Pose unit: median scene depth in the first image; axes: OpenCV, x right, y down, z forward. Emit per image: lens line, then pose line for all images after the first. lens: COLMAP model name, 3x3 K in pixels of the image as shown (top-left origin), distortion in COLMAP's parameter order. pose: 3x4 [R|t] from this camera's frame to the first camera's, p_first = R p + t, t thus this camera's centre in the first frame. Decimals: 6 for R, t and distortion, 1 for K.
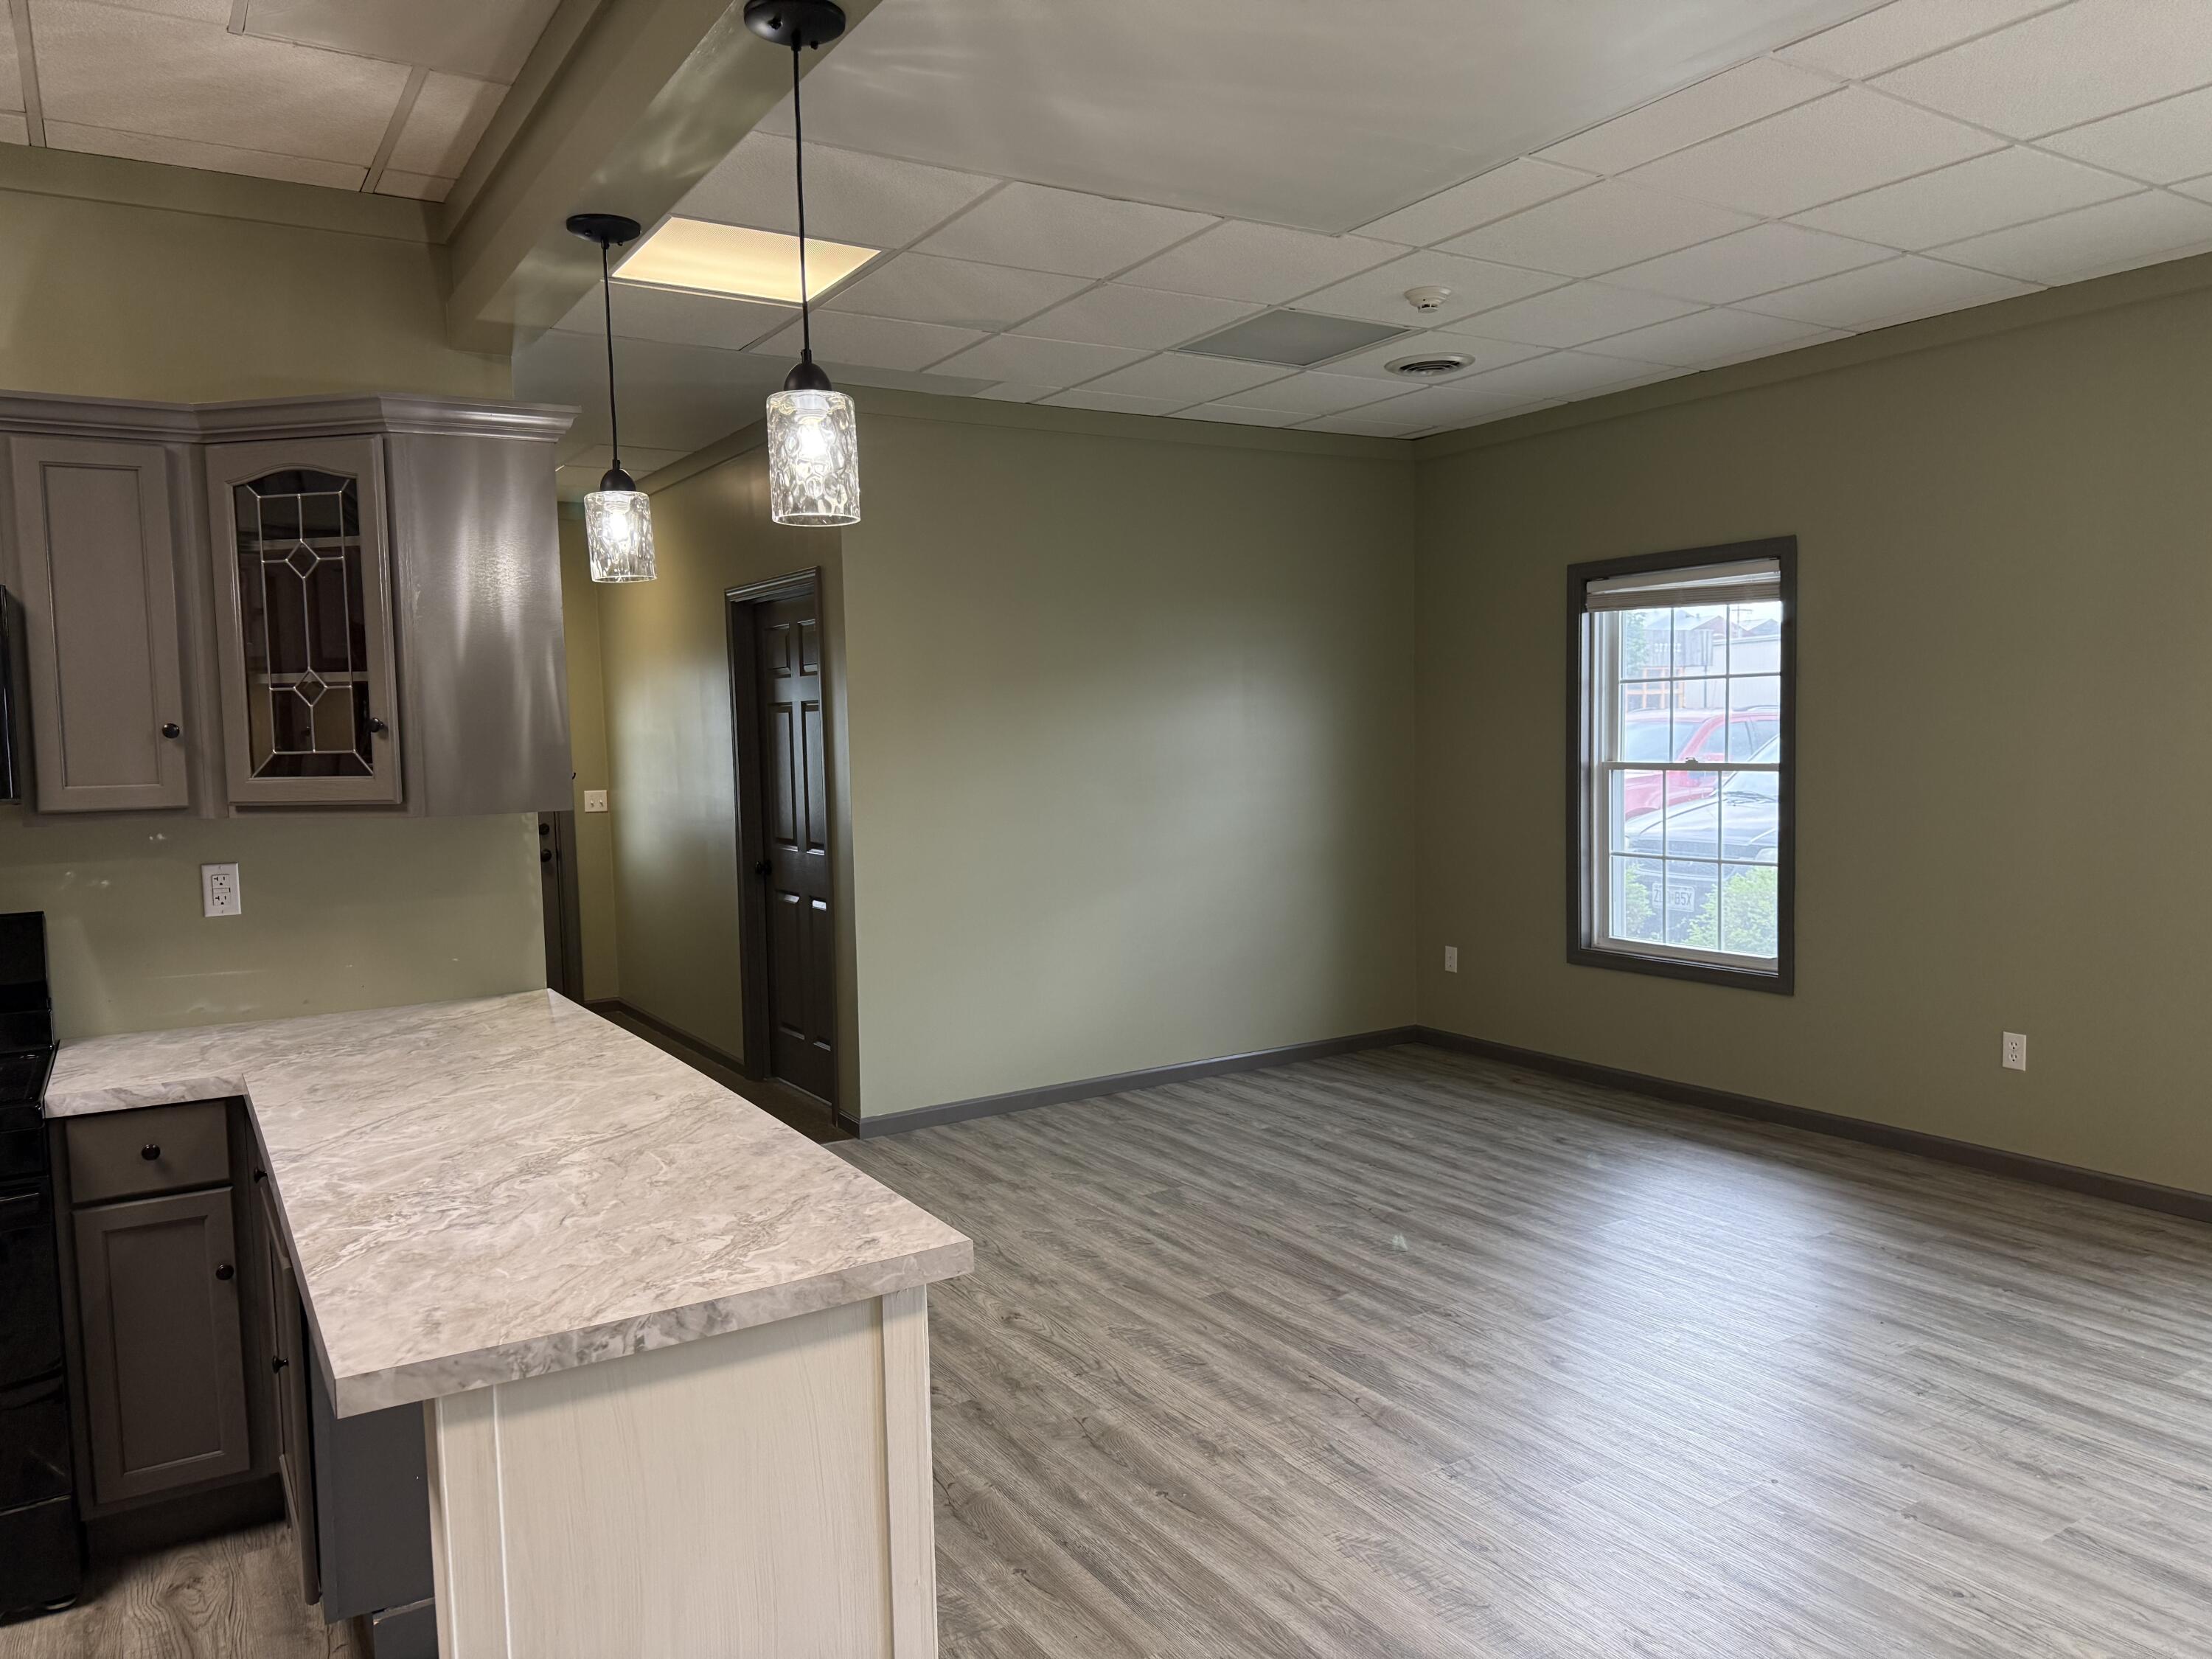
lens RADIAL K [[1553.7, 0, 1158.5], [0, 1553.7, 822.6], [0, 0, 1]] dist [0.032744, -0.051855]
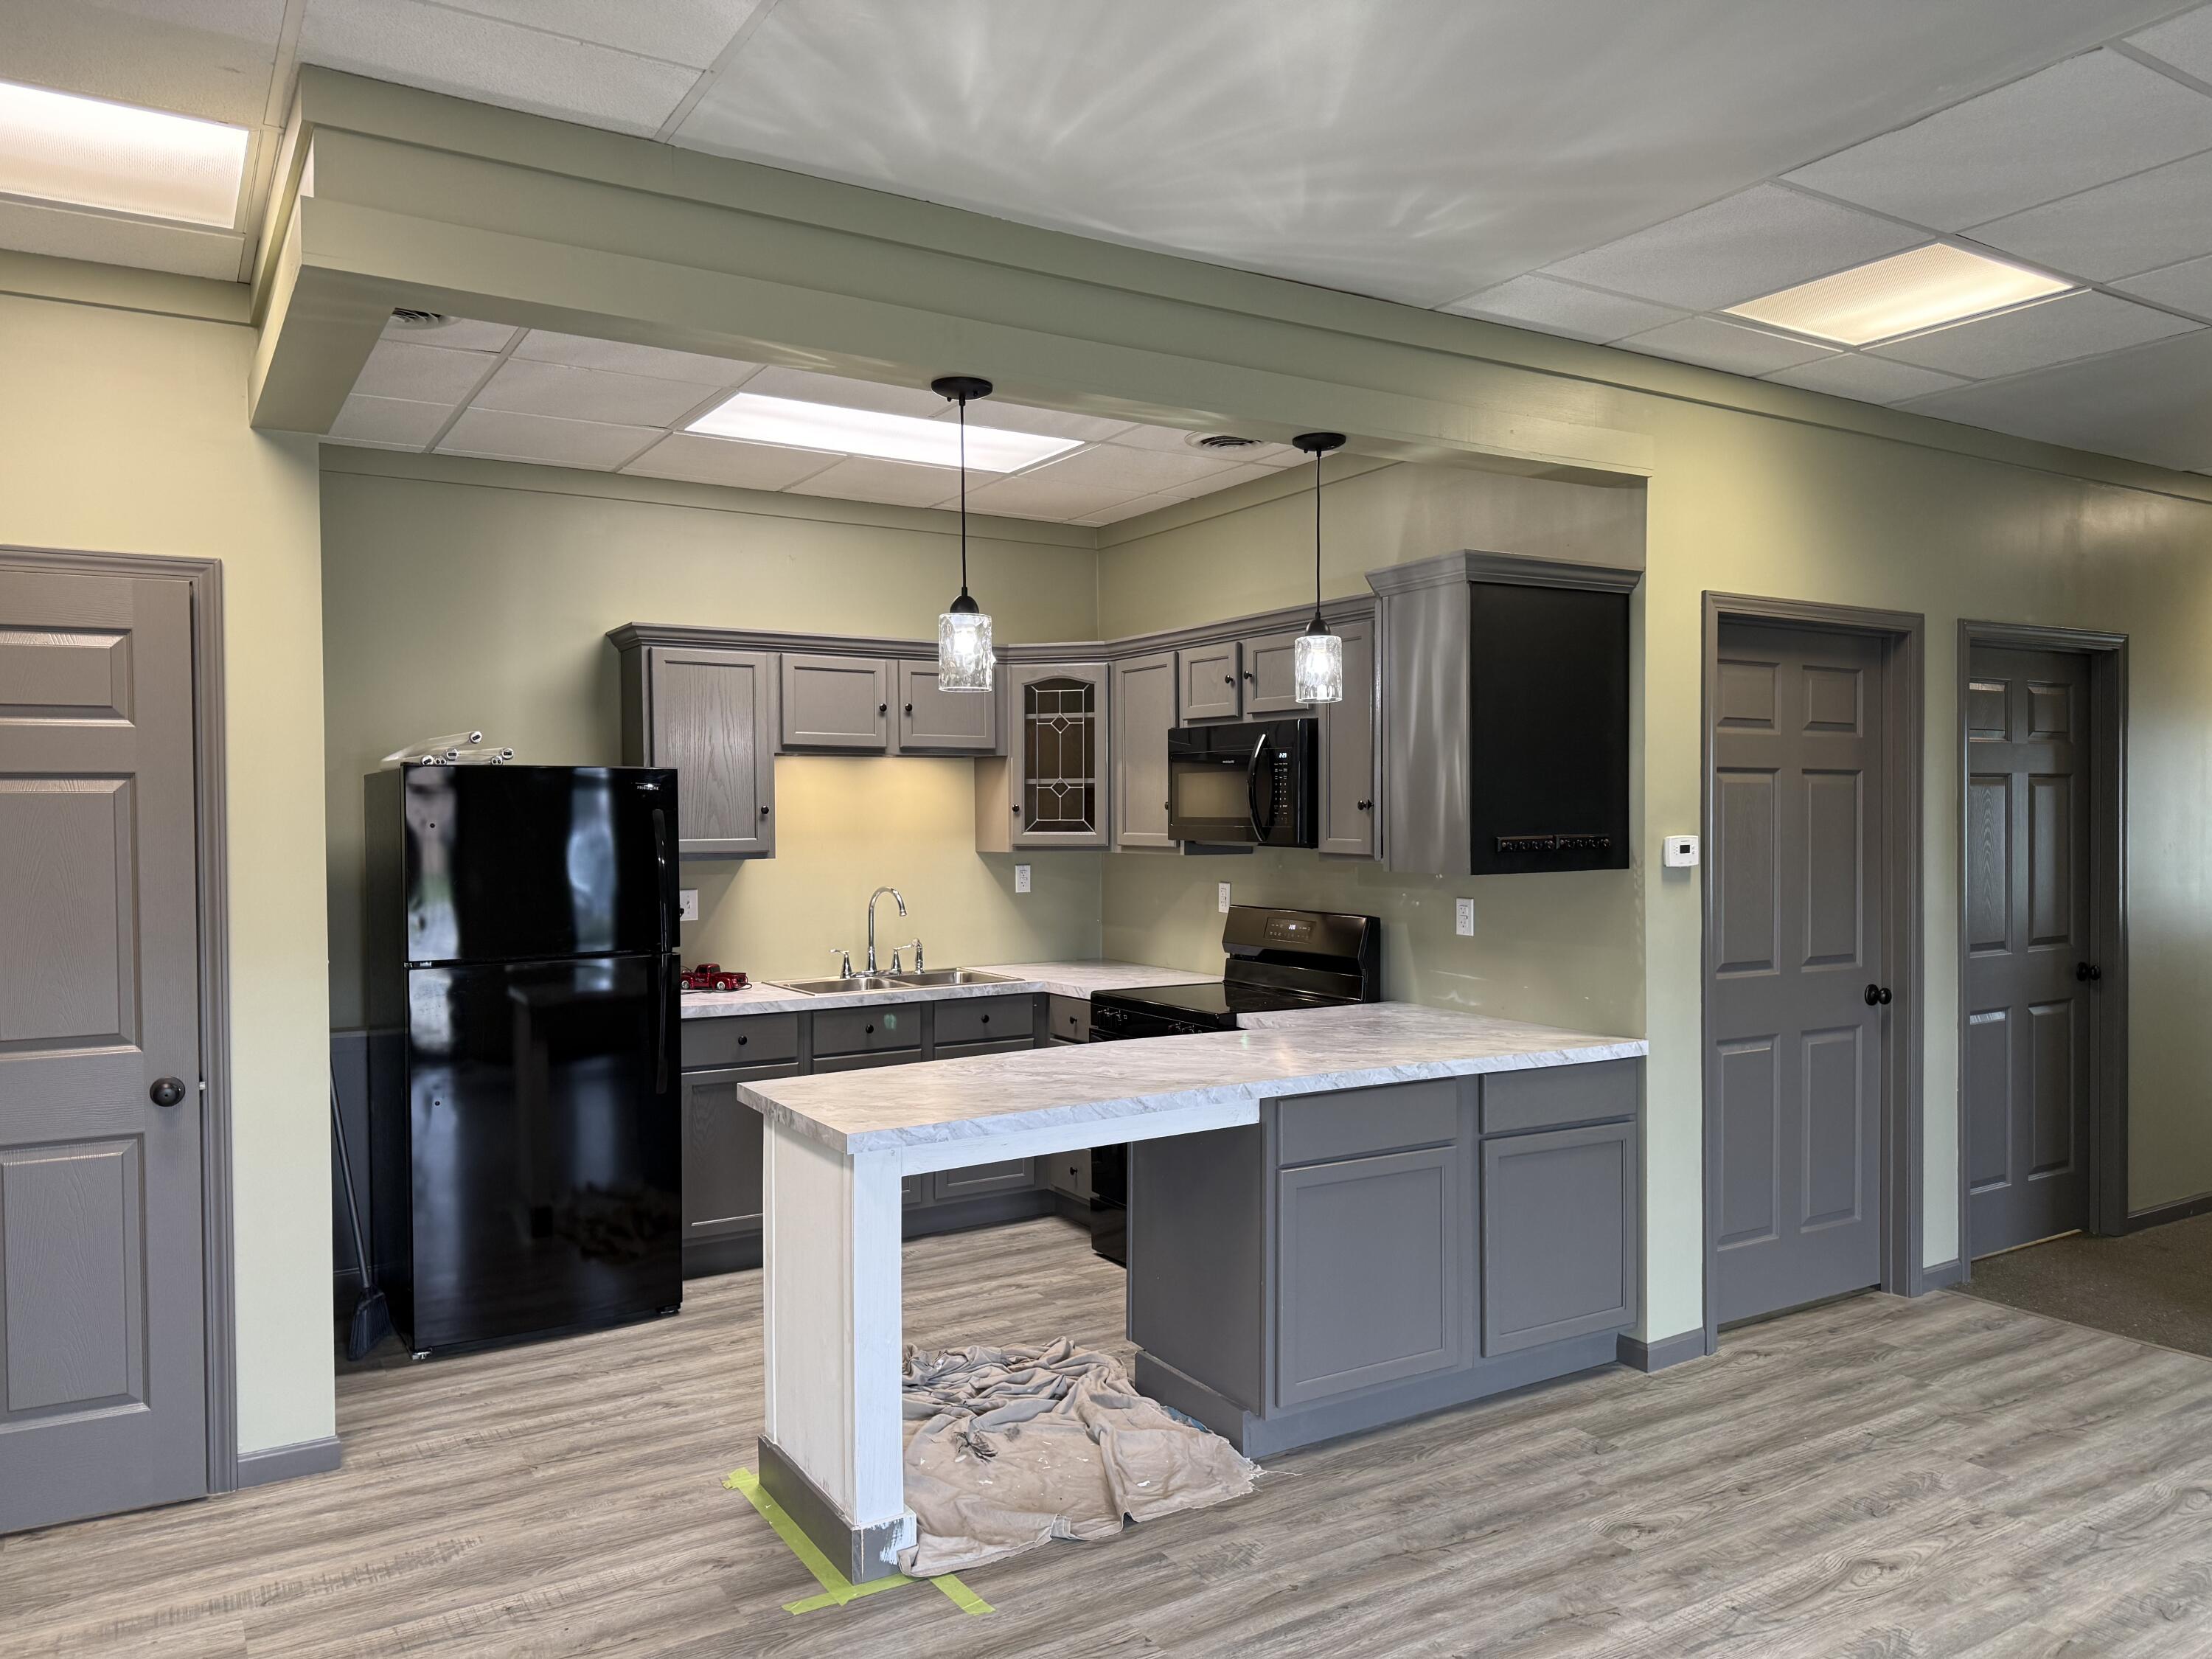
lens RADIAL K [[1567.4, 0, 1106.0], [0, 1567.4, 829.5], [0, 0, 1]] dist [0.011009, -0.017451]
pose [[-0.036607, 0.039190, -0.998561, 0.748163], [-0.061134, 0.997271, 0.041380, -0.067486], [0.997458, 0.062561, -0.034111, 0.653117]]
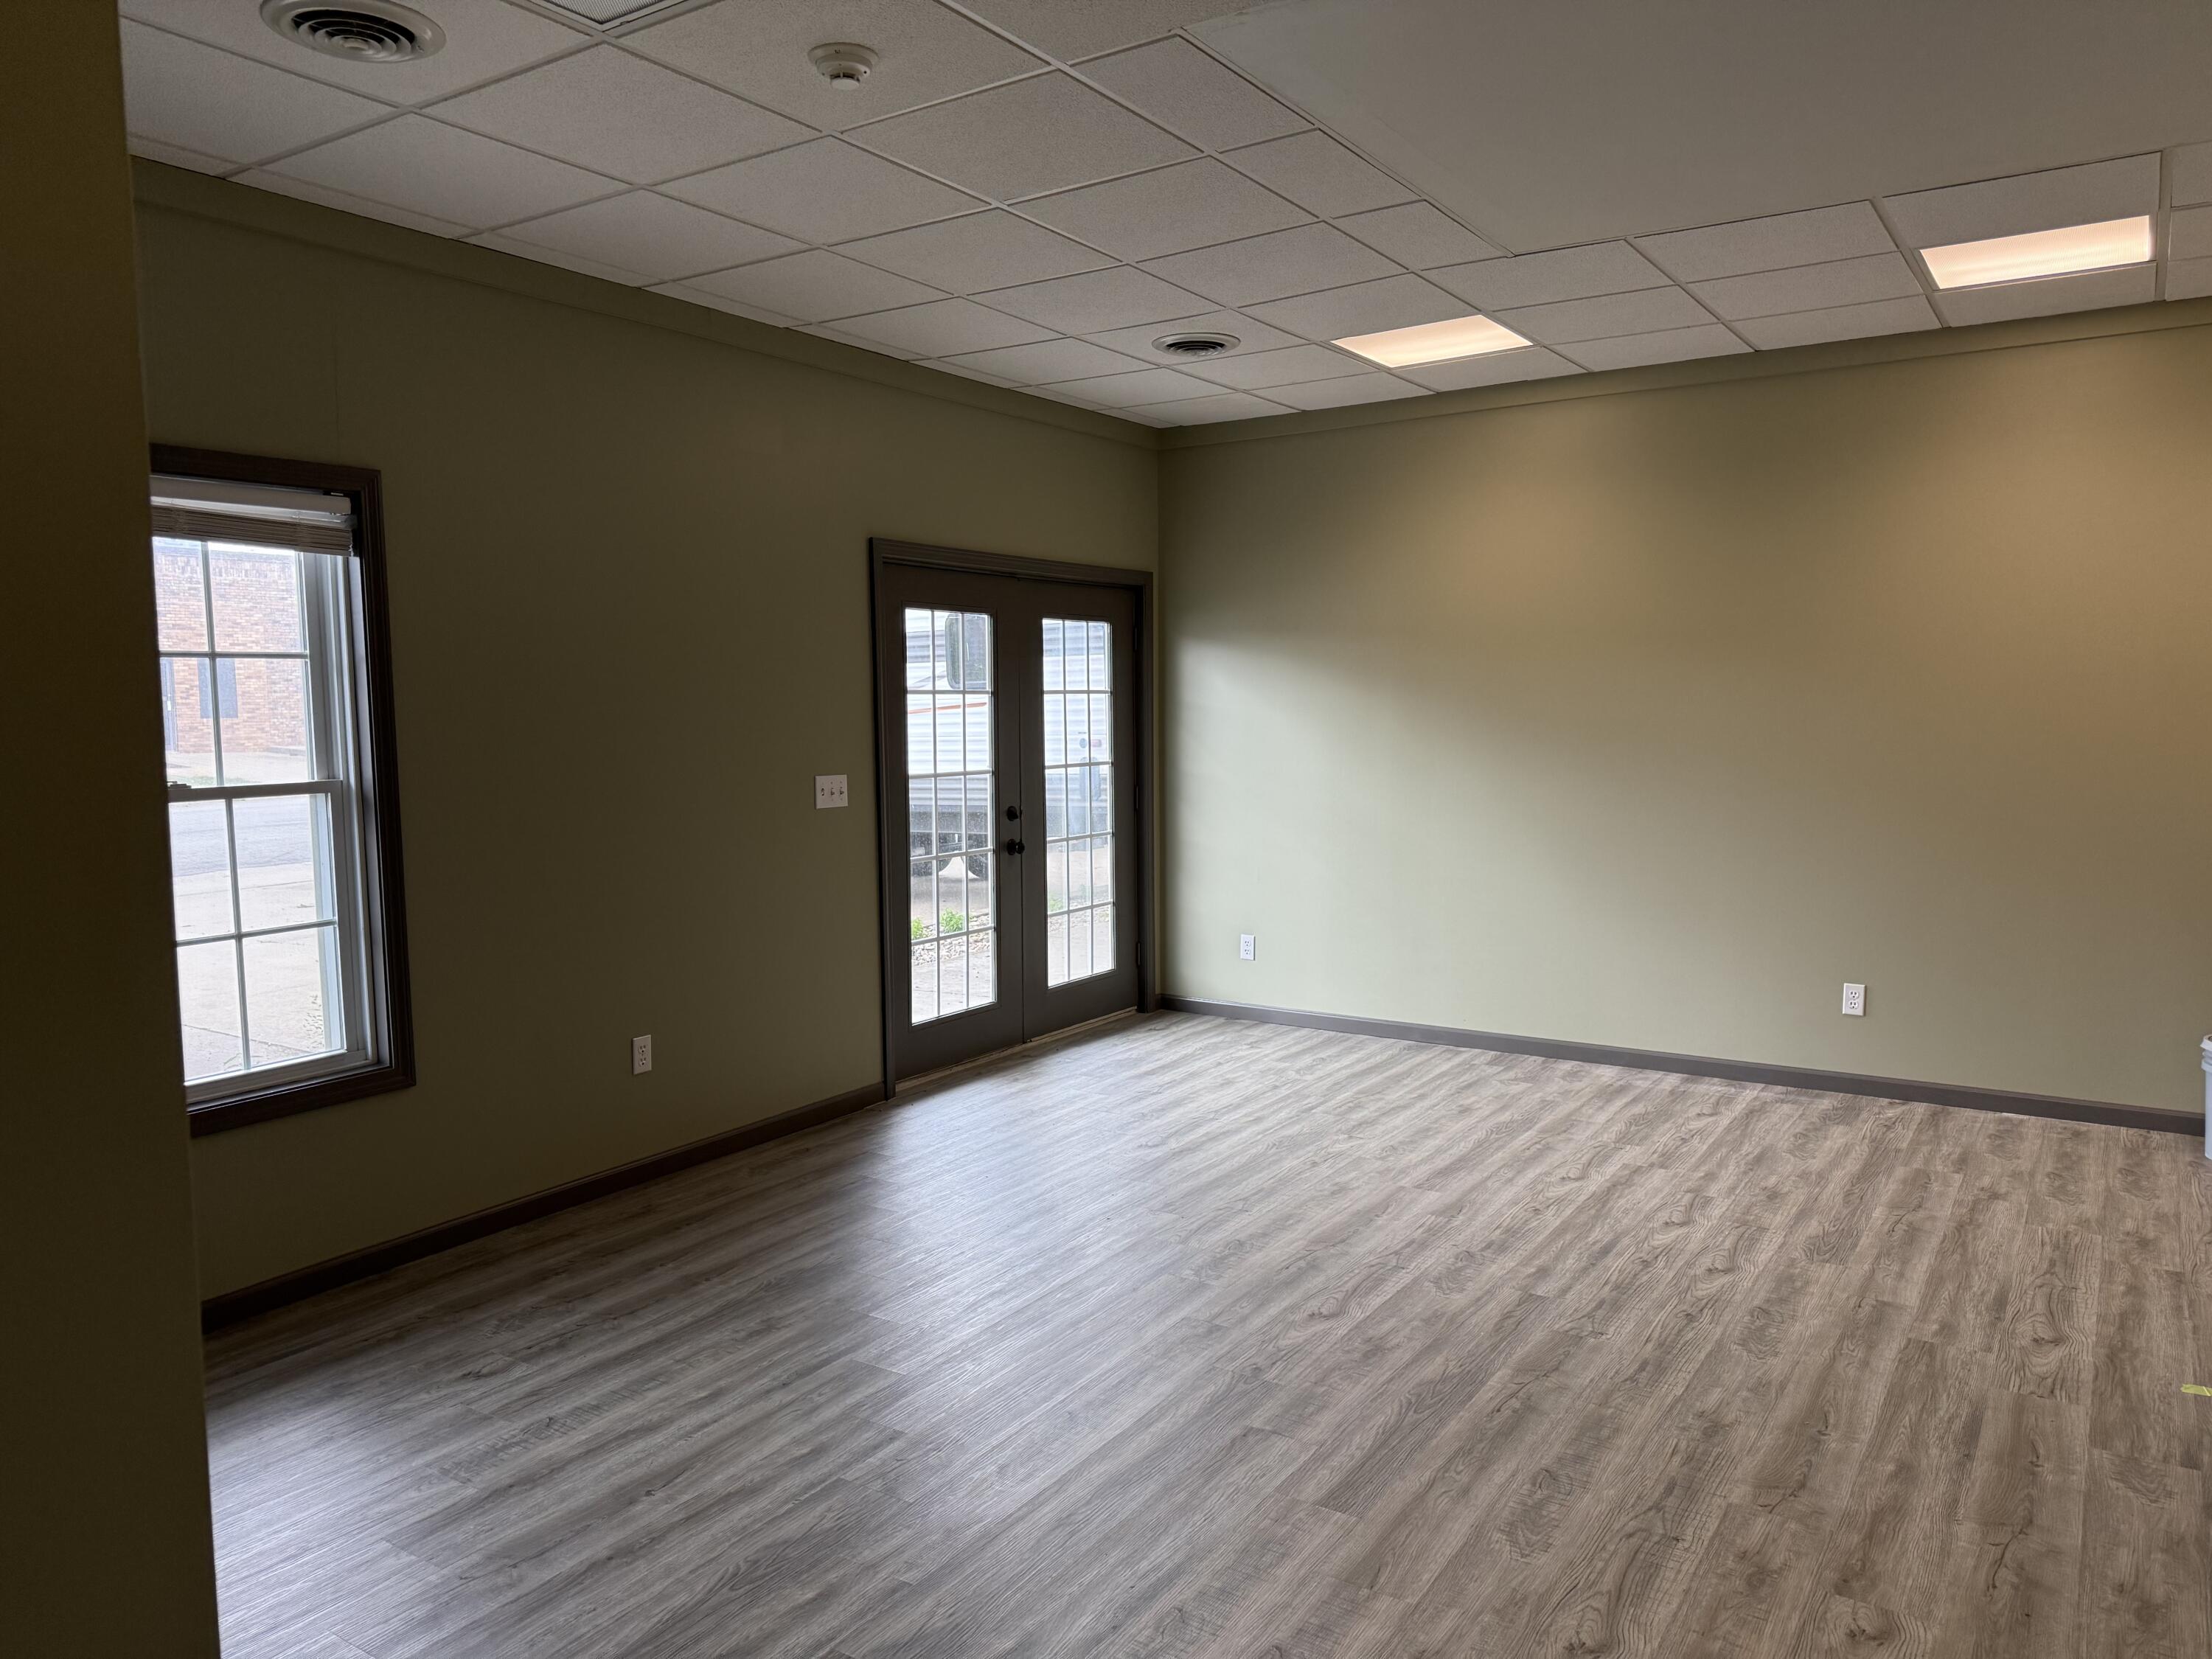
lens RADIAL K [[1557.4, 0, 1058.9], [0, 1557.4, 834.0], [0, 0, 1]] dist [0.006393, -0.001155]
pose [[-0.369603, -0.063620, 0.927009, -0.611047], [0.082736, 0.991437, 0.101029, -0.090327], [-0.925499, 0.114038, -0.361174, 1.475173]]
